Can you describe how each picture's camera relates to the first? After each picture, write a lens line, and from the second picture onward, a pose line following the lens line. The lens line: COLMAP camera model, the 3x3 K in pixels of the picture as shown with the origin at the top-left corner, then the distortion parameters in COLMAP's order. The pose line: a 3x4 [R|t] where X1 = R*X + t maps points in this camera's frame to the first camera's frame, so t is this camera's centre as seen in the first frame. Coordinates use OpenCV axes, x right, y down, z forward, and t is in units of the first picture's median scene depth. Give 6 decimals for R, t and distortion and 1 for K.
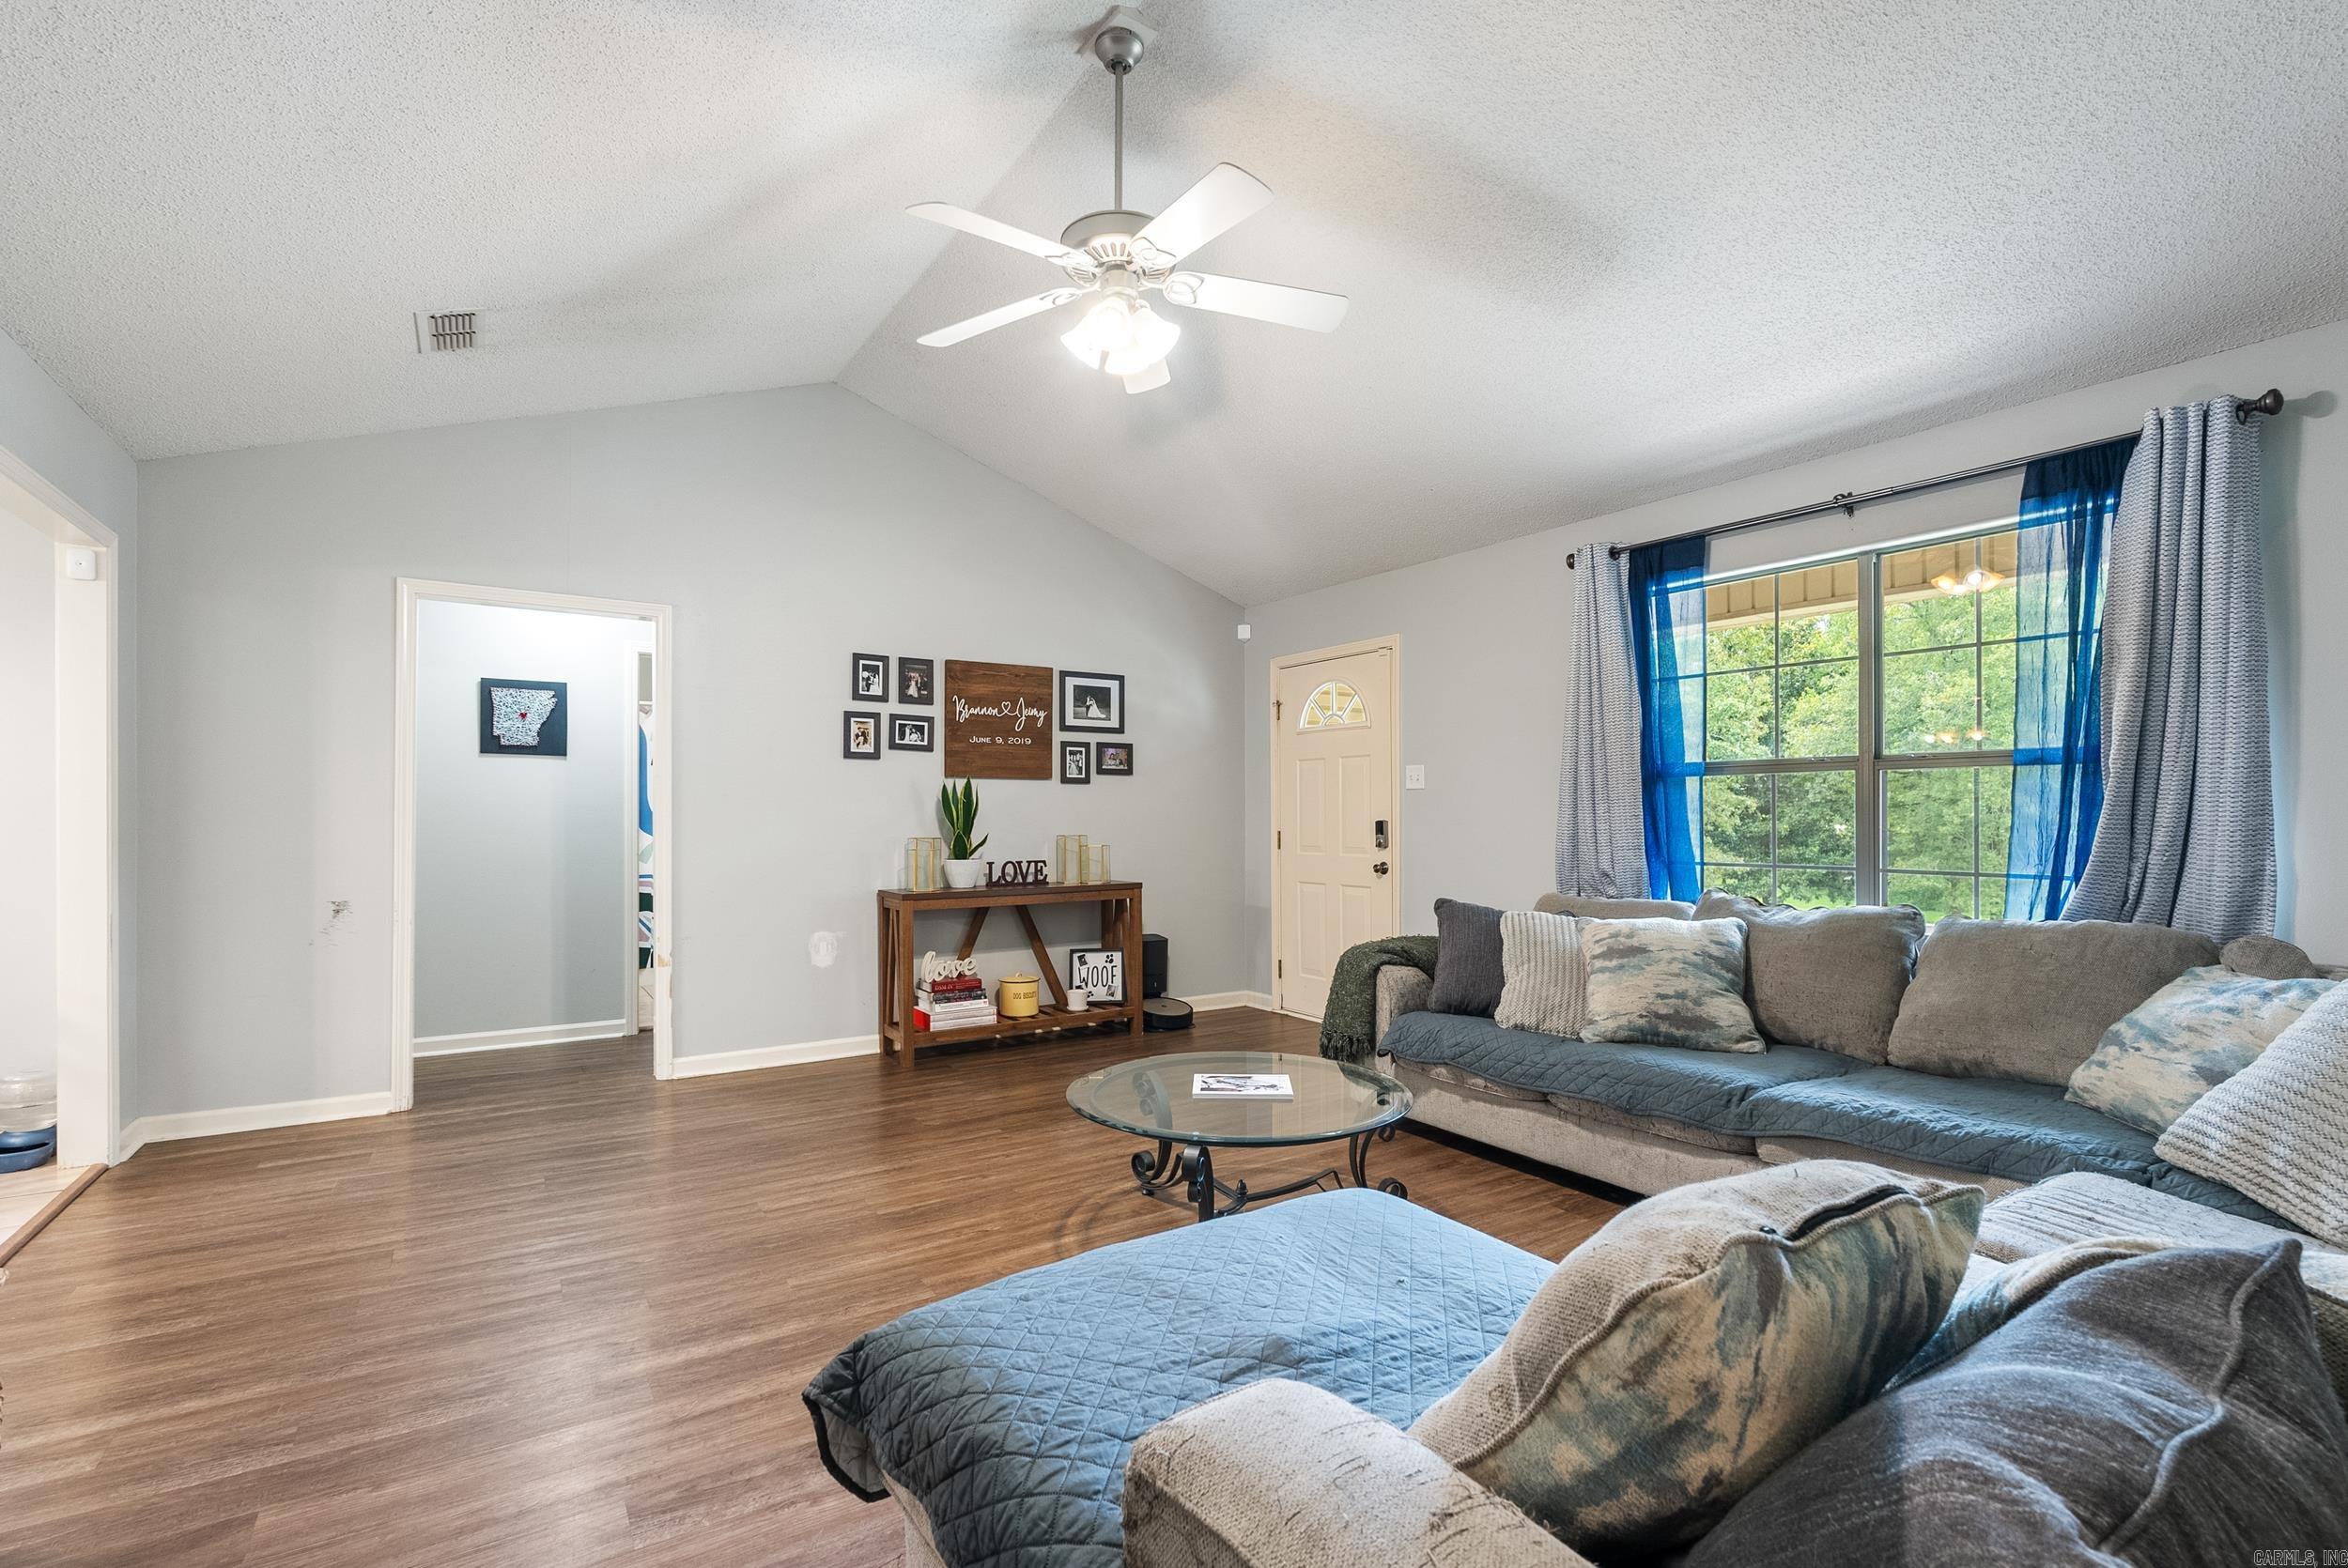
lens RADIAL K [[1051.0, 0, 1160.1], [0, 1051.0, 817.6], [0, 0, 1]] dist [-0.006023, 0.001018]
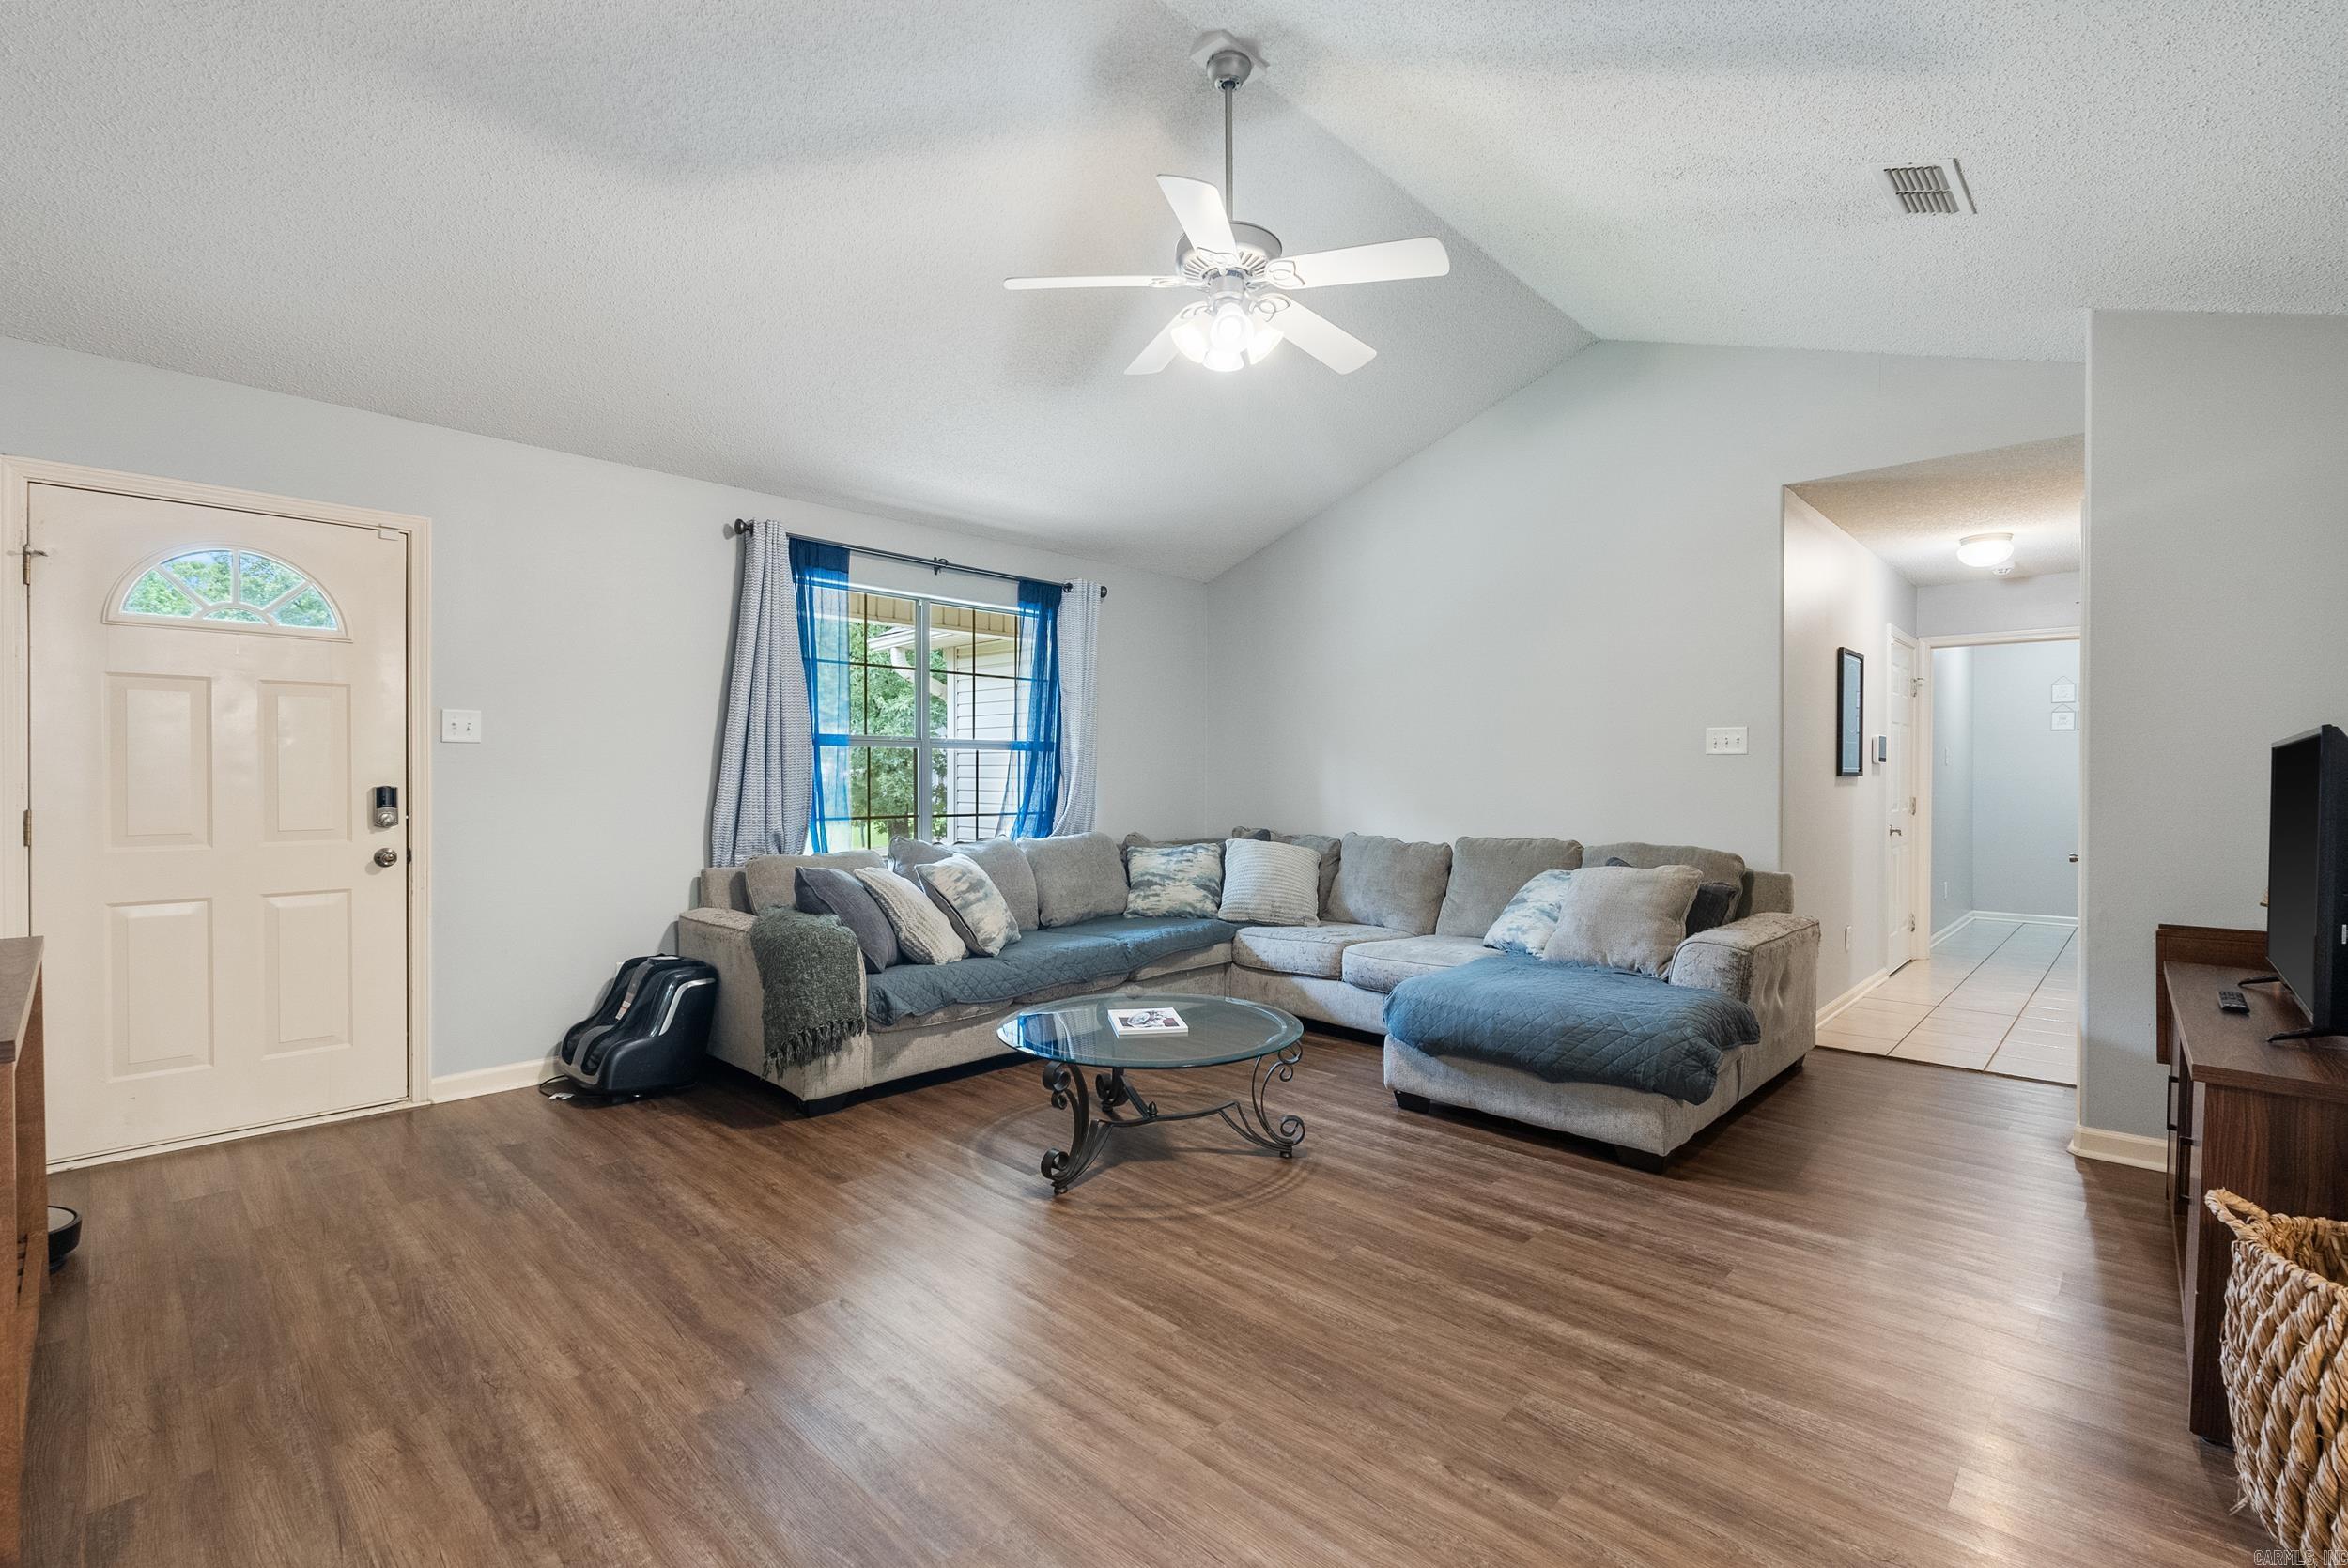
lens RADIAL K [[1051.0, 0, 1179.1], [0, 1051.0, 789.6], [0, 0, 1]] dist [-0.006023, 0.001018]
pose [[-0.231016, -0.011620, 0.972881, -0.557366], [-0.000172, 0.999929, 0.011902, -0.003320], [-0.972950, 0.002582, -0.231001, 0.668206]]
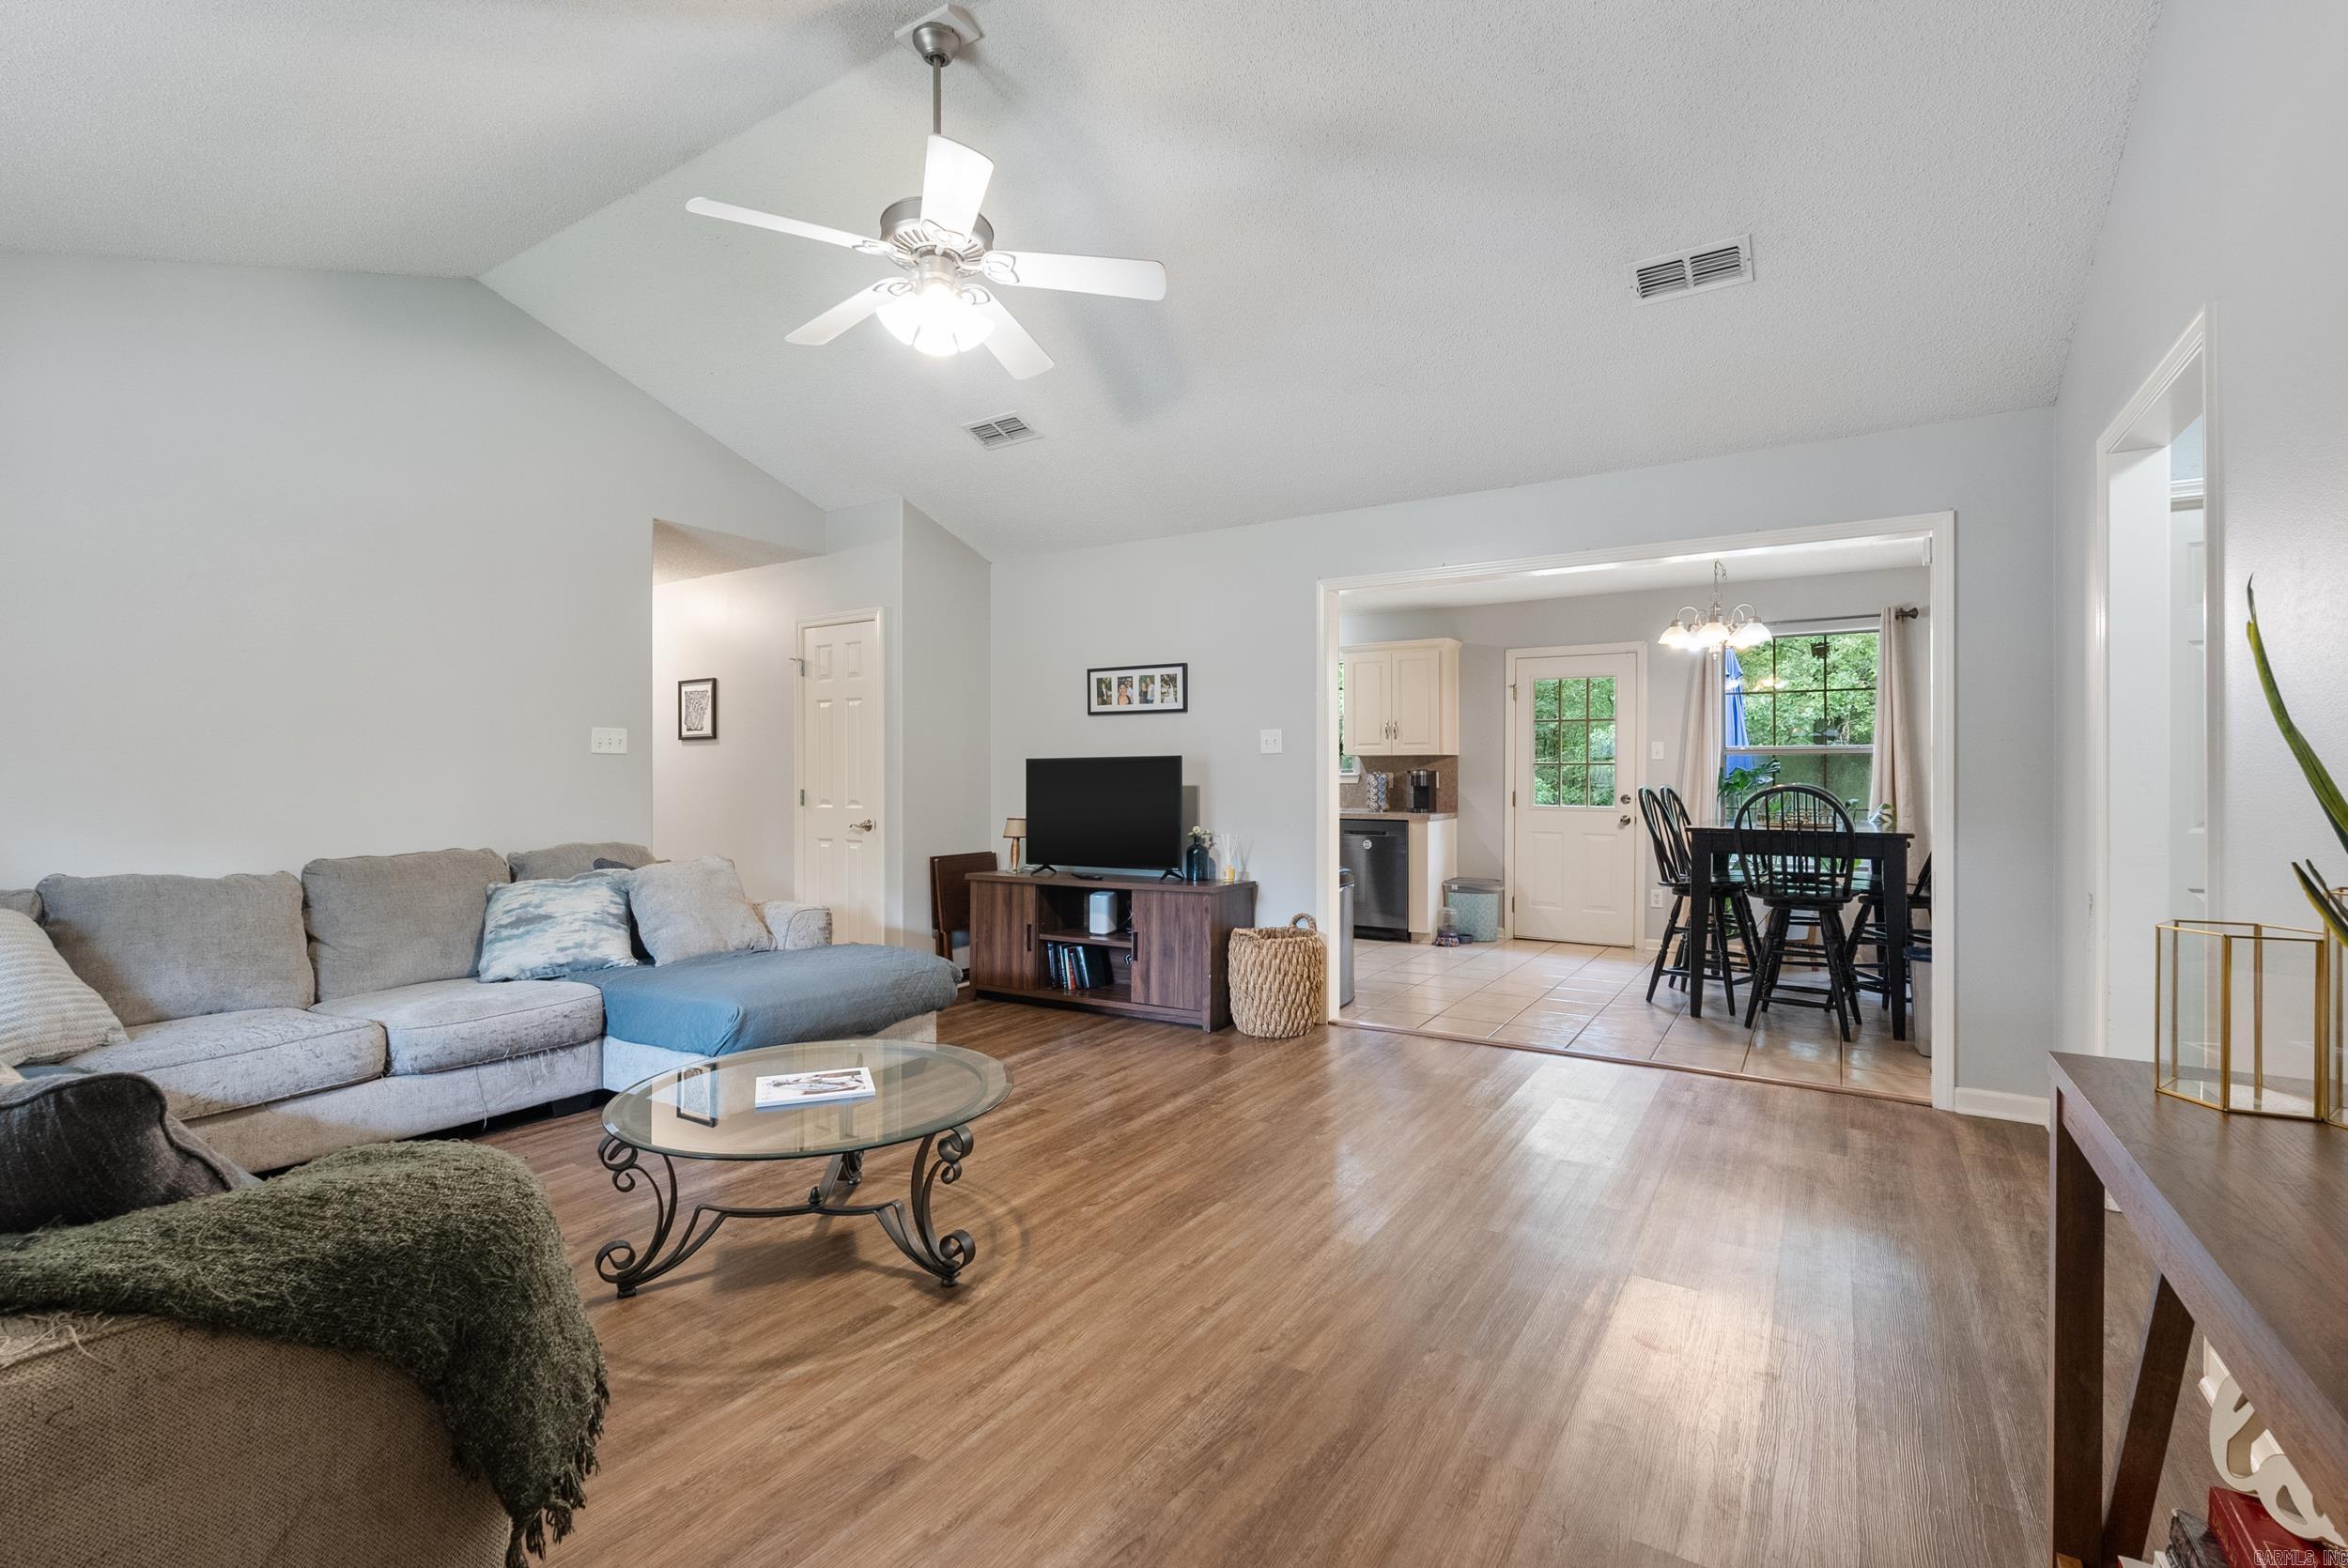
lens RADIAL K [[1051.0, 0, 1179.7], [0, 1051.0, 779.4], [0, 0, 1]] dist [-0.006023, 0.001018]
pose [[-0.905100, 0.002898, -0.425189, 0.095256], [0.001037, 0.999989, 0.004610, -0.003512], [0.425198, 0.003732, -0.905093, 1.051489]]
